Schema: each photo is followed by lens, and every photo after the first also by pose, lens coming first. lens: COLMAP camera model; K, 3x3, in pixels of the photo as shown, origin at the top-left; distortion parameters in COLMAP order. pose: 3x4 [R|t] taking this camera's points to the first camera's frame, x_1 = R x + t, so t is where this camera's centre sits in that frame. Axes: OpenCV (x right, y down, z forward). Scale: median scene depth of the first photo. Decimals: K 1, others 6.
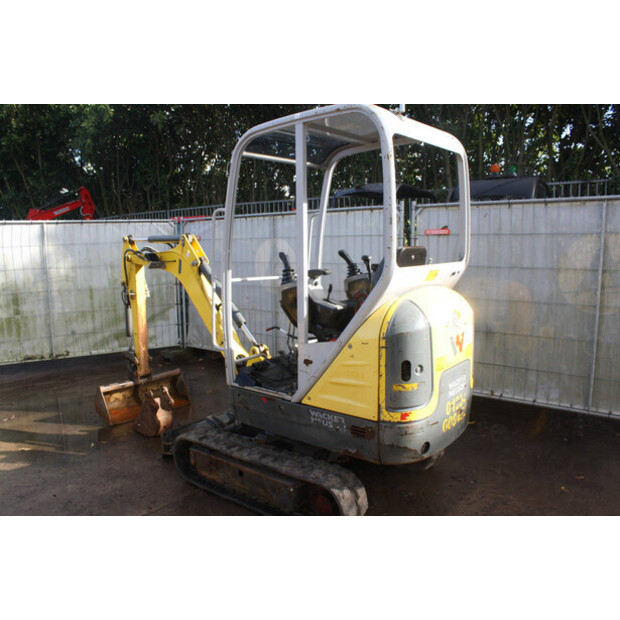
lens RADIAL K [[517.4, 0, 309.6], [0, 517.4, 317.8], [0, 0, 1]] dist [-0.164628, 0.139666]
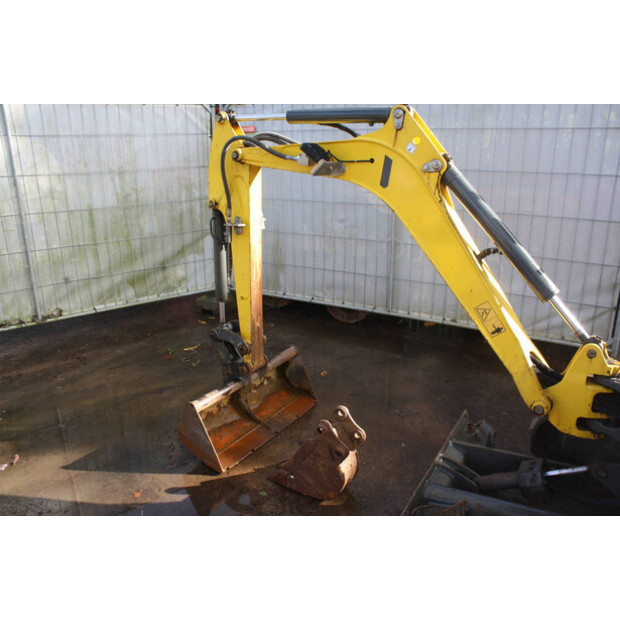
lens RADIAL K [[521.1, 0, 311.2], [0, 521.1, 316.5], [0, 0, 1]] dist [-0.154360, 0.123503]
pose [[0.990660, -0.034092, 0.132022, -0.380724], [0.011010, 0.985078, 0.171758, -0.048496], [-0.135908, -0.168700, 0.976253, 0.492351]]
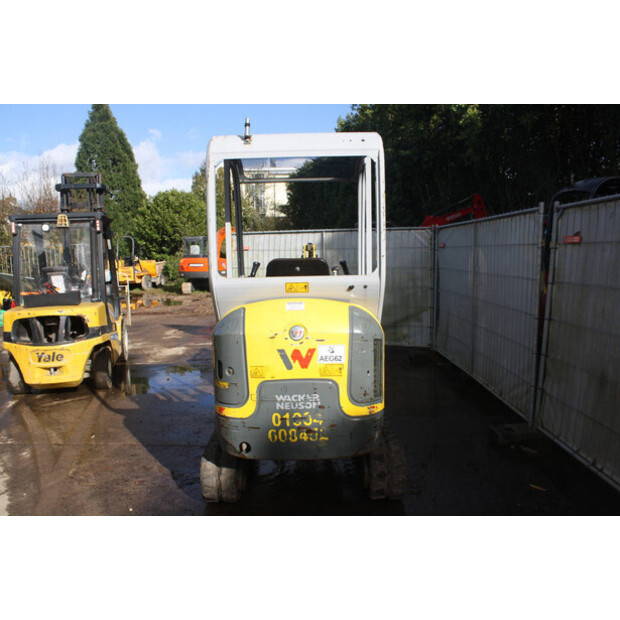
lens RADIAL K [[517.4, 0, 309.6], [0, 517.4, 317.8], [0, 0, 1]] dist [-0.164628, 0.139666]
pose [[0.621203, 0.105034, -0.776579, 0.677890], [-0.108785, 0.992940, 0.047277, -0.048575], [0.776062, 0.055112, 0.628244, 0.252277]]
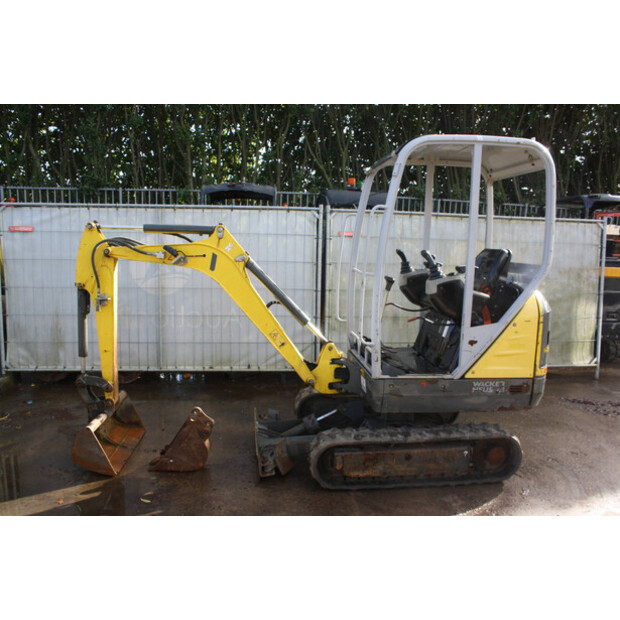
lens RADIAL K [[517.4, 0, 309.6], [0, 517.4, 317.8], [0, 0, 1]] dist [-0.164628, 0.139666]
pose [[0.711730, -0.068352, 0.699119, -0.719731], [0.069631, 0.997218, 0.026610, -0.019194], [-0.698993, 0.029741, 0.714510, 0.270437]]
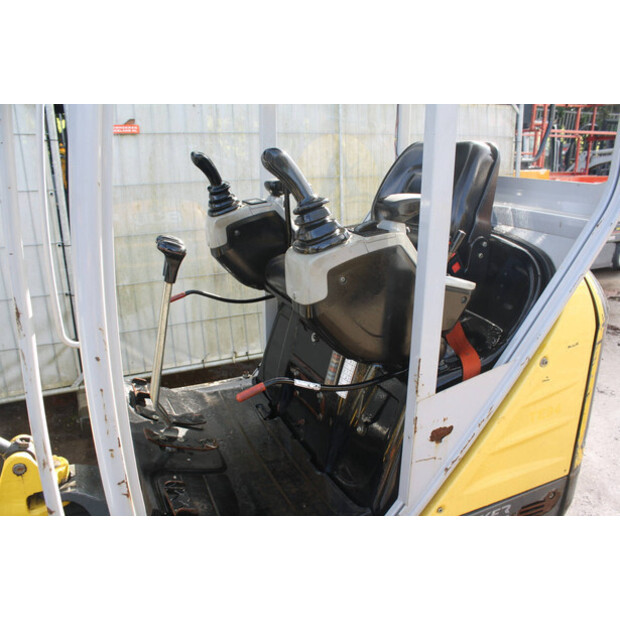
lens RADIAL K [[517.4, 0, 309.6], [0, 517.4, 317.8], [0, 0, 1]] dist [-0.164628, 0.139666]
pose [[0.448269, -0.265812, 0.853463, -0.235272], [0.130240, 0.963998, 0.231831, -0.068477], [-0.884360, 0.007232, 0.466750, 0.591682]]
